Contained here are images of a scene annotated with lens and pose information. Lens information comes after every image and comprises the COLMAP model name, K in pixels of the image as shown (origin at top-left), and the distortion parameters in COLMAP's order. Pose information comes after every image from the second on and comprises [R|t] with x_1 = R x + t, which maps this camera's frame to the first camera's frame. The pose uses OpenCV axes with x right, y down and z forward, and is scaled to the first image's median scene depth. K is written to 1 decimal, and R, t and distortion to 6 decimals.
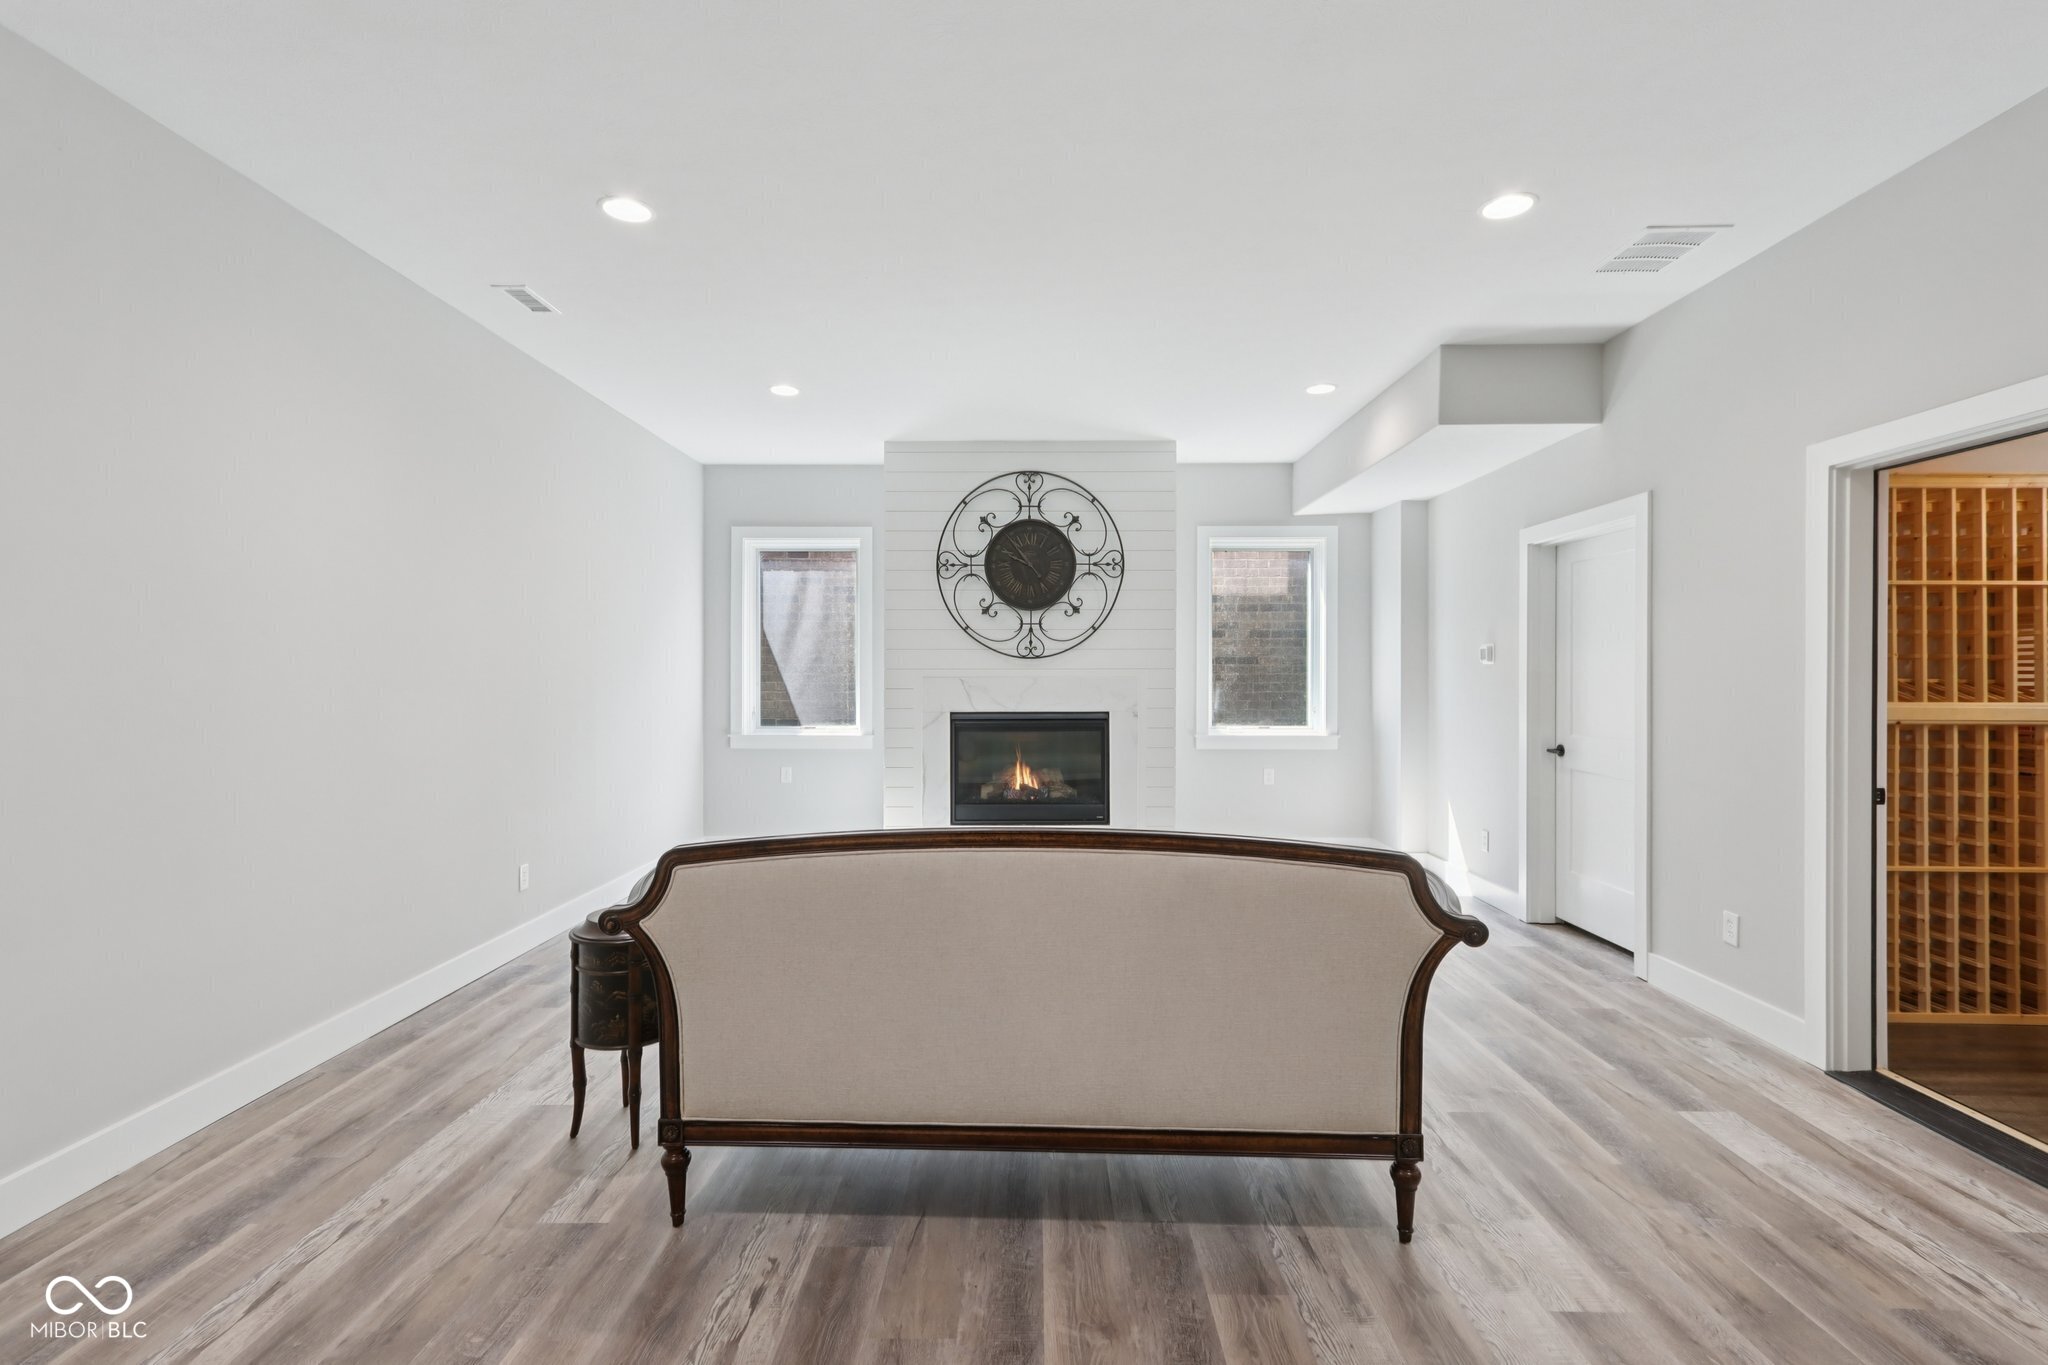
lens RADIAL K [[955.5, 0, 1014.4], [0, 955.5, 663.5], [0, 0, 1]] dist [0.013417, 0.000201]
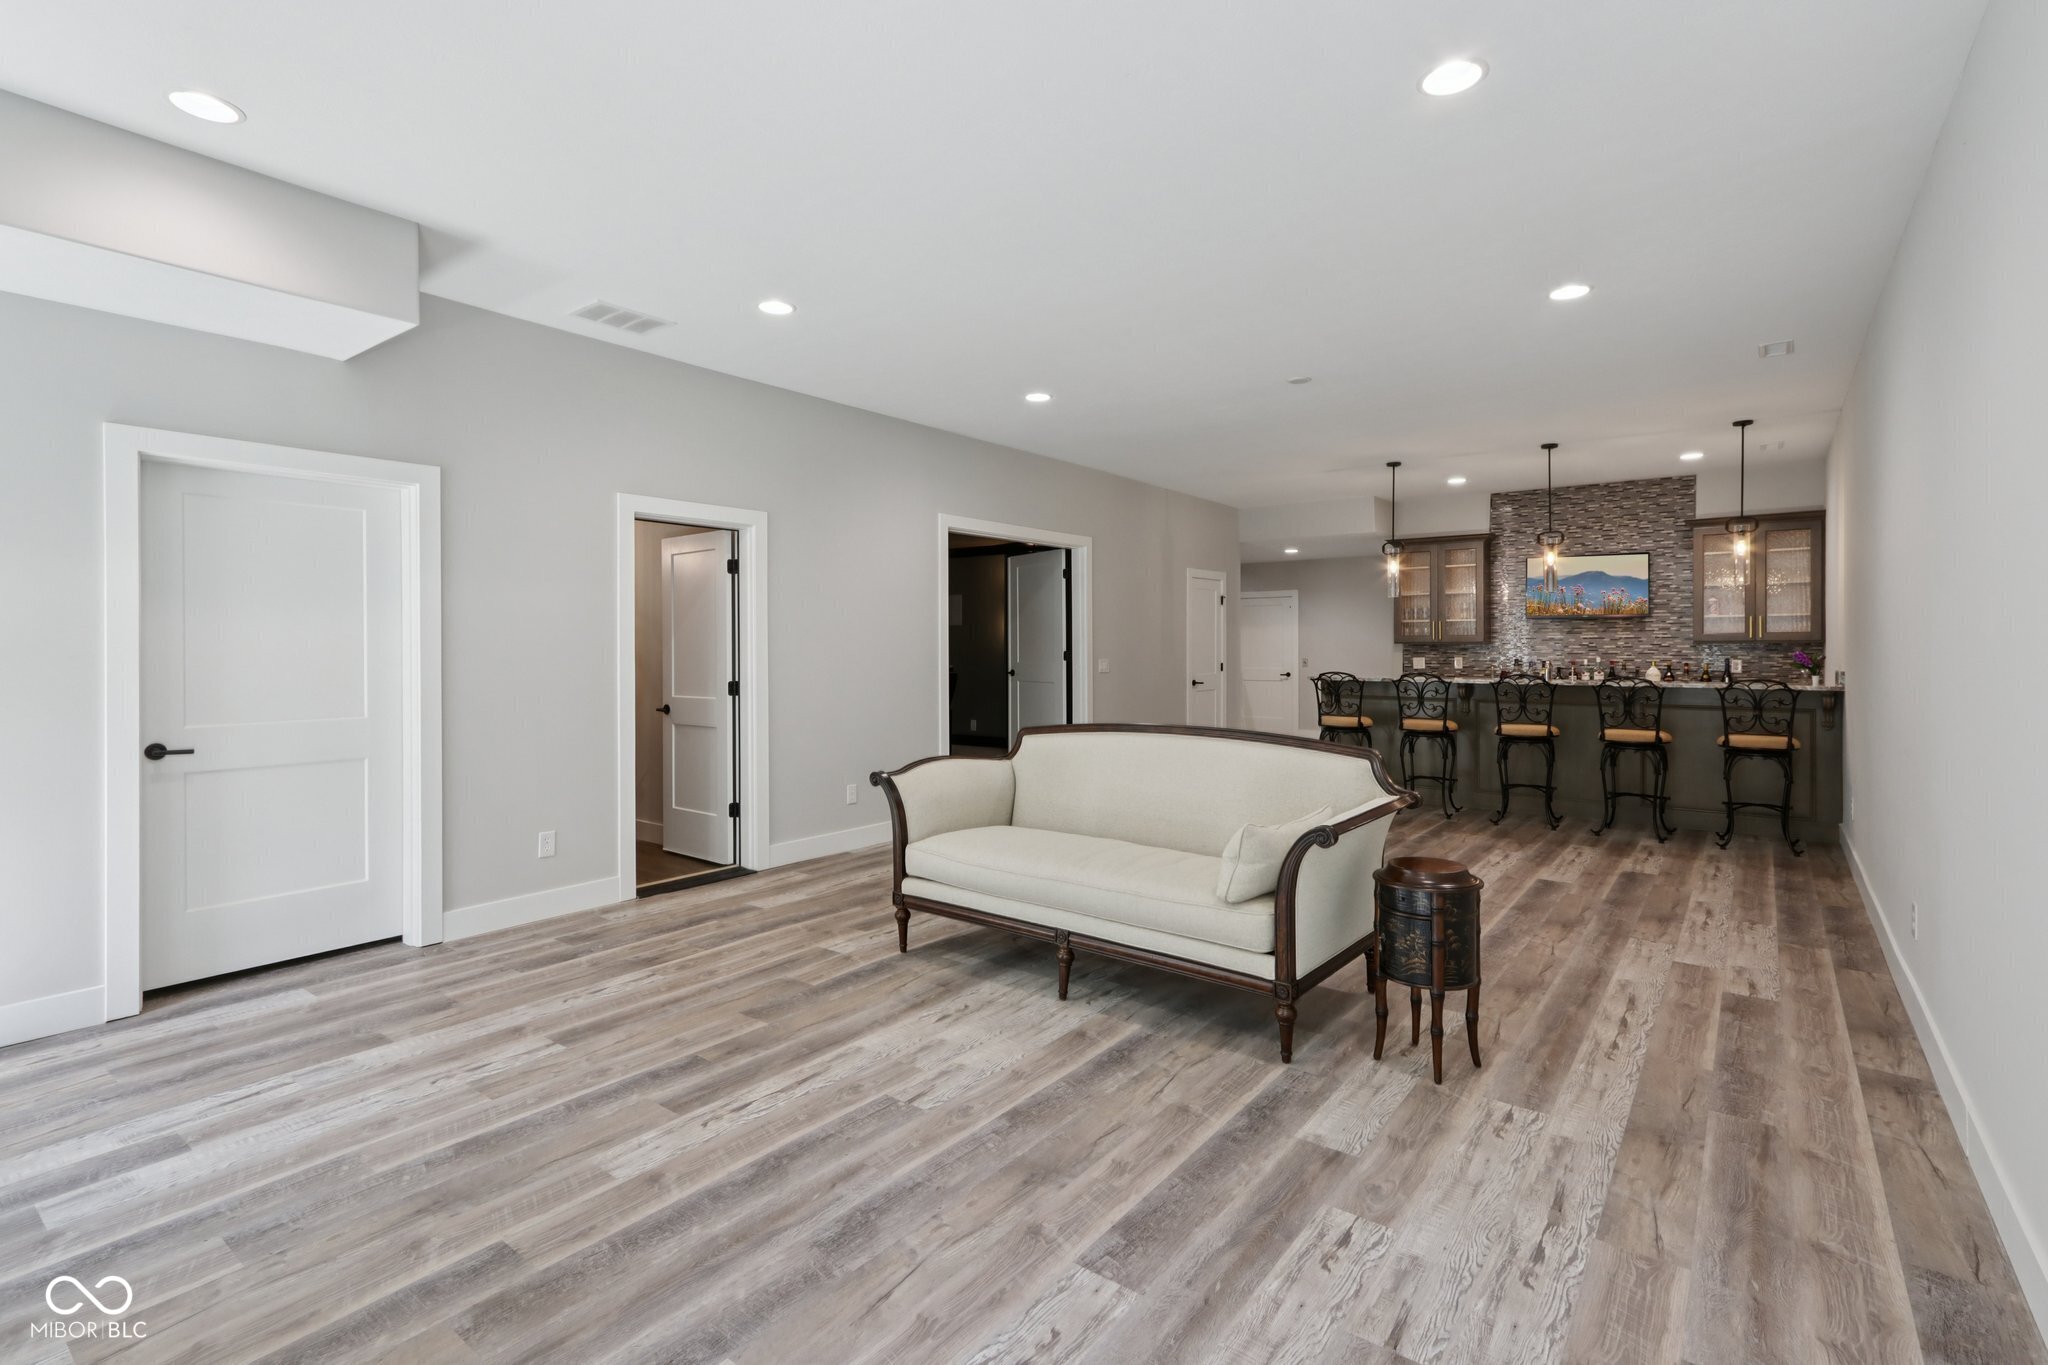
lens RADIAL K [[955.5, 0, 1023.3], [0, 955.5, 675.8], [0, 0, 1]] dist [0.013417, 0.000201]
pose [[-0.804263, -0.016785, 0.594037, -0.244702], [-0.006077, 0.999781, 0.020022, 0.010162], [-0.594243, 0.012493, -0.804189, 0.780024]]
